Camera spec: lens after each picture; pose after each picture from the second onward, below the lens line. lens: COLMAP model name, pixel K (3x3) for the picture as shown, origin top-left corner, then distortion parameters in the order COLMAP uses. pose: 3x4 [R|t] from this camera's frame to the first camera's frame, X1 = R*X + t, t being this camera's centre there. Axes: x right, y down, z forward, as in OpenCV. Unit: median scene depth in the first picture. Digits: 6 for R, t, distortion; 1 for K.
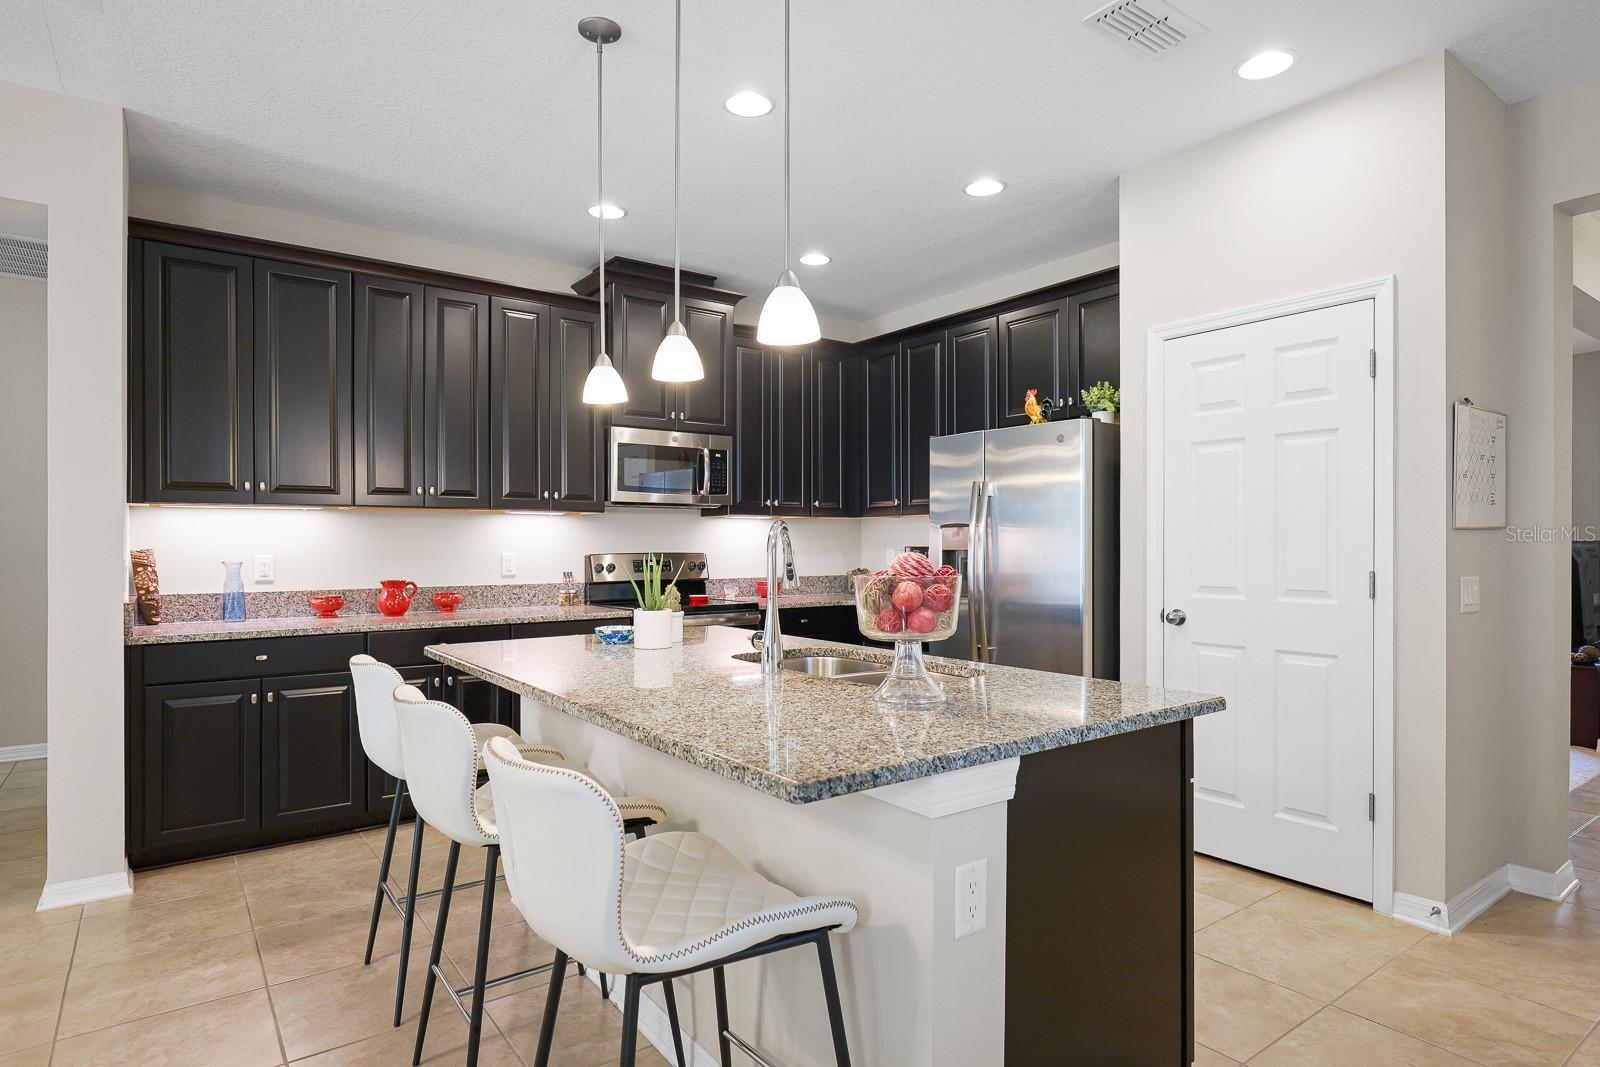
lens RADIAL K [[875.1, 0, 806.5], [0, 875.1, 546.0], [0, 0, 1]] dist [-0.001606, -0.000543]
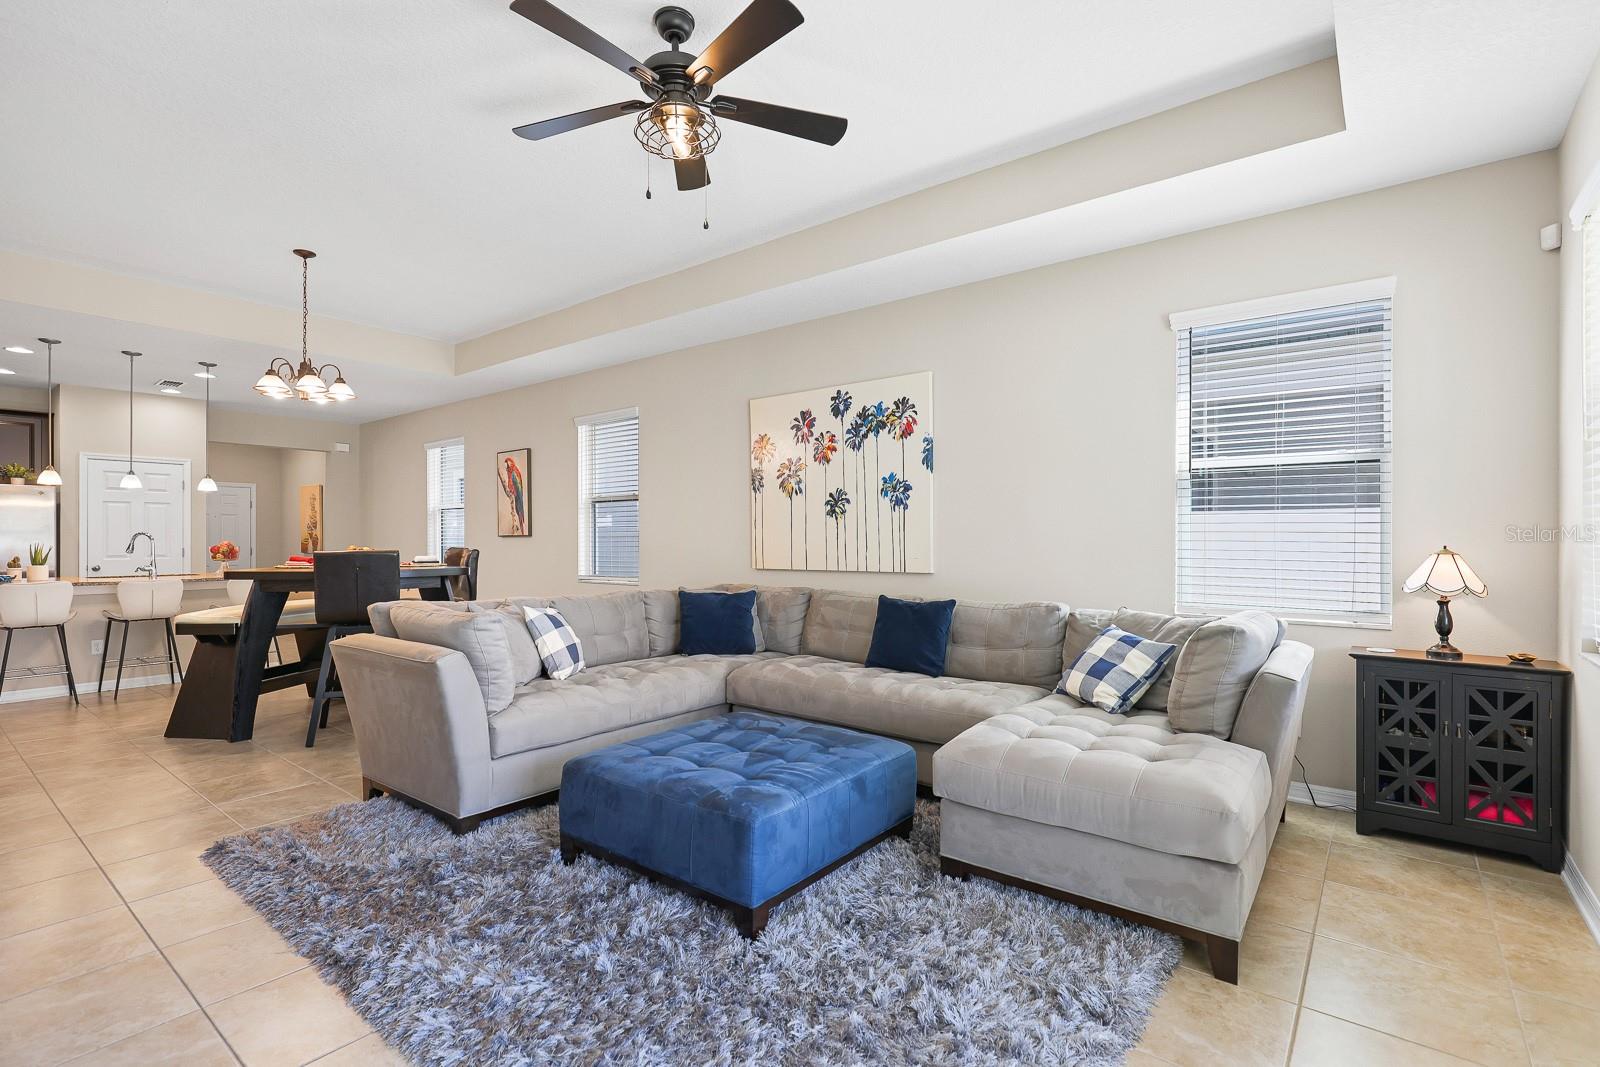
lens RADIAL K [[739.8, 0, 807.2], [0, 739.8, 538.6], [0, 0, 1]] dist [-0.002744, -0.000902]
pose [[-0.268524, 0.004096, 0.963264, -2.104746], [0.004029, 0.999987, -0.003129, 0.009188], [-0.963265, 0.003041, -0.268537, -0.407811]]
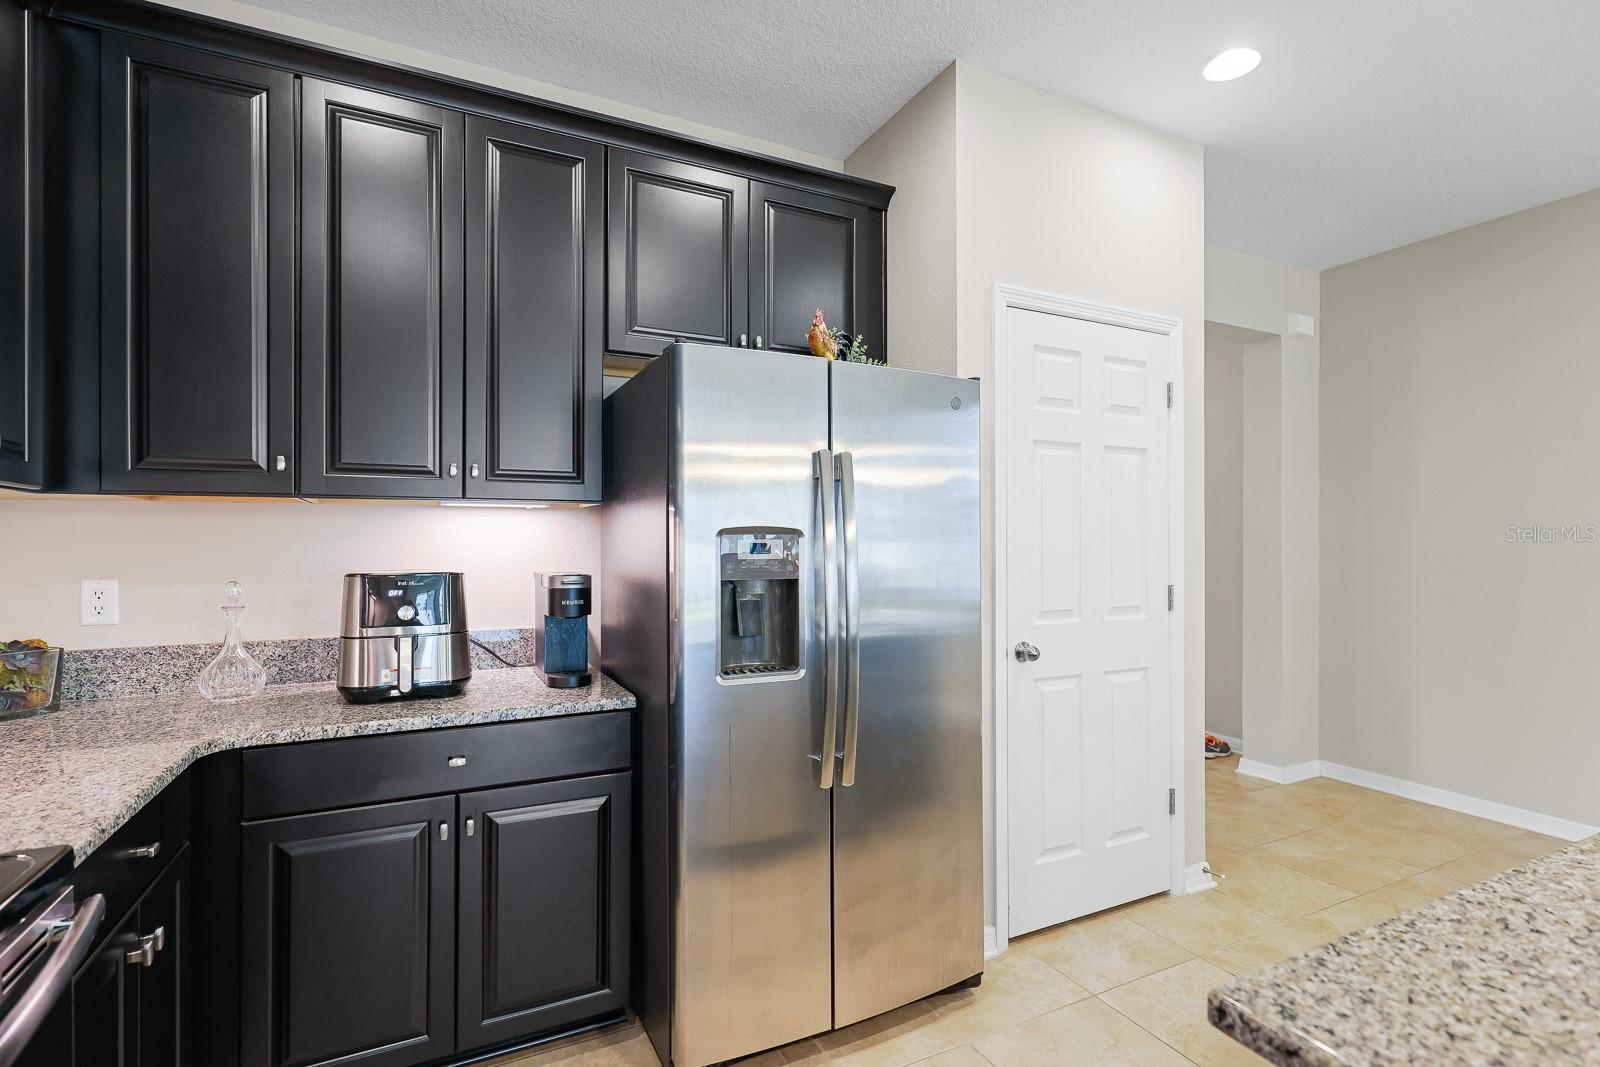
lens RADIAL K [[756.6, 0, 806.9], [0, 756.6, 540.1], [0, 0, 1]] dist [0.000082, -0.000201]
pose [[0.166872, 0.006881, 0.985955, -0.286508], [0.002860, 0.999968, -0.007463, -0.016803], [-0.985974, 0.004065, 0.166847, 1.022098]]
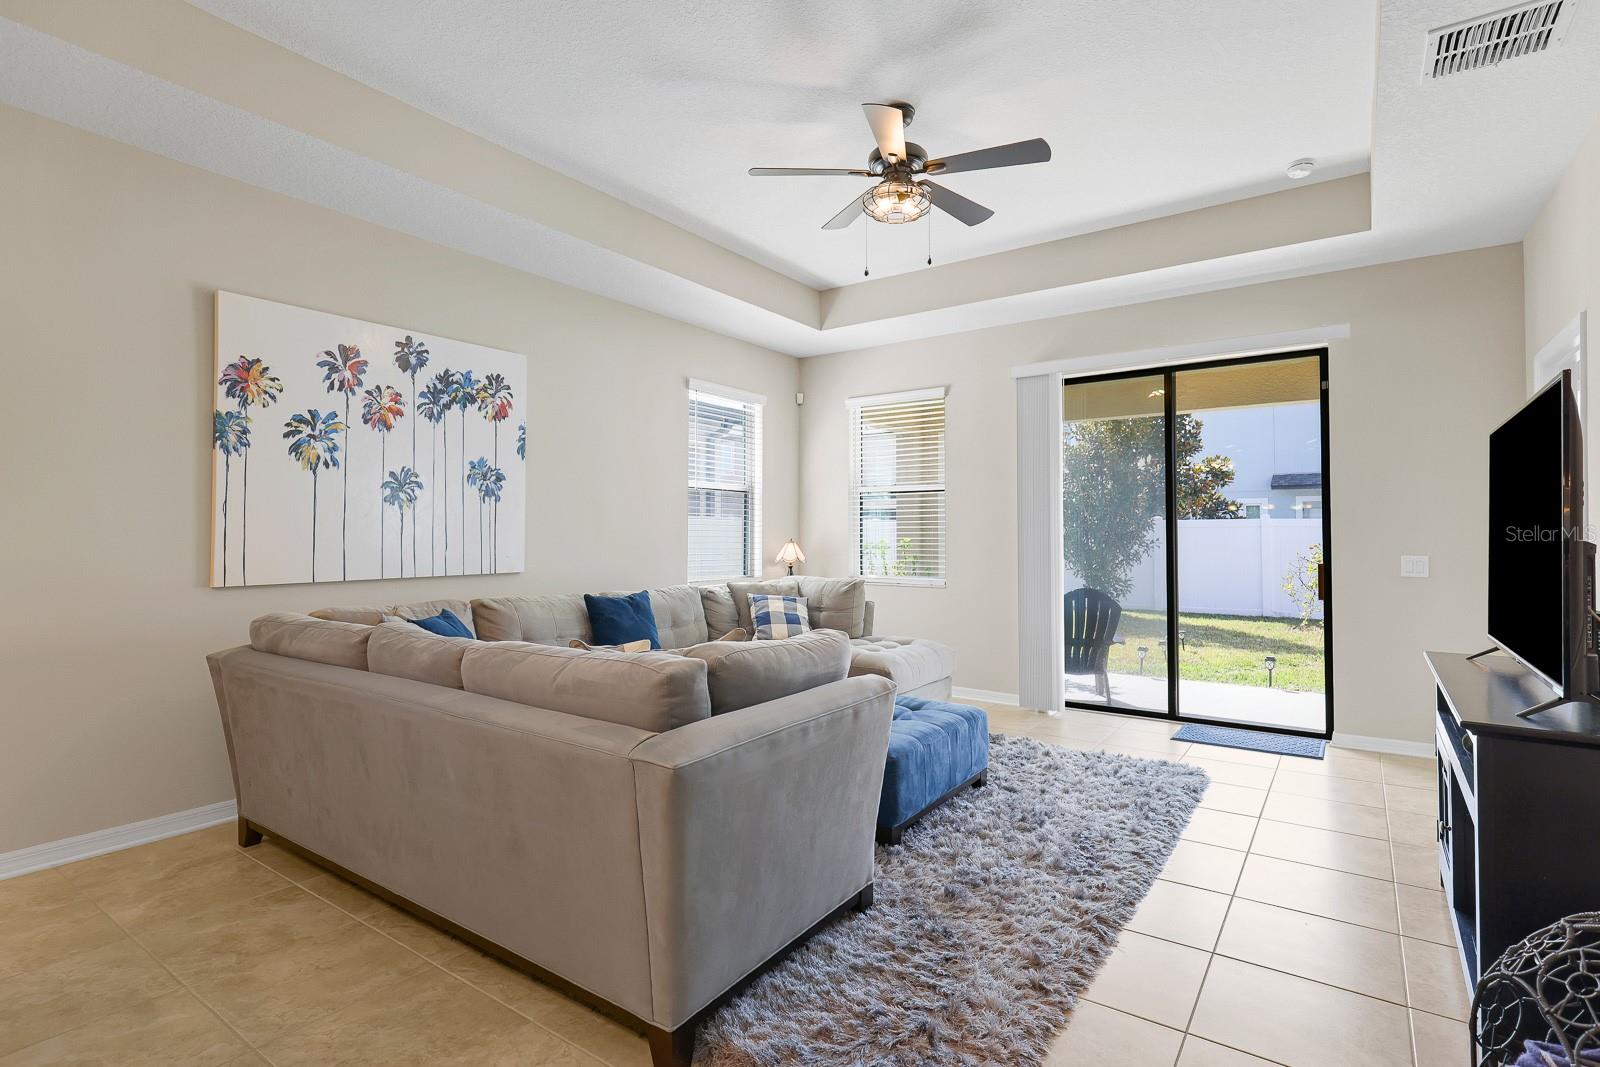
lens RADIAL K [[782.4, 0, 798.8], [0, 782.4, 512.7], [0, 0, 1]] dist [0.002477, -0.000019]
pose [[-0.950778, -0.006530, -0.309805, -0.981998], [0.001682, 0.999655, -0.026231, 0.004191], [0.309870, -0.025460, -0.950438, 0.359201]]
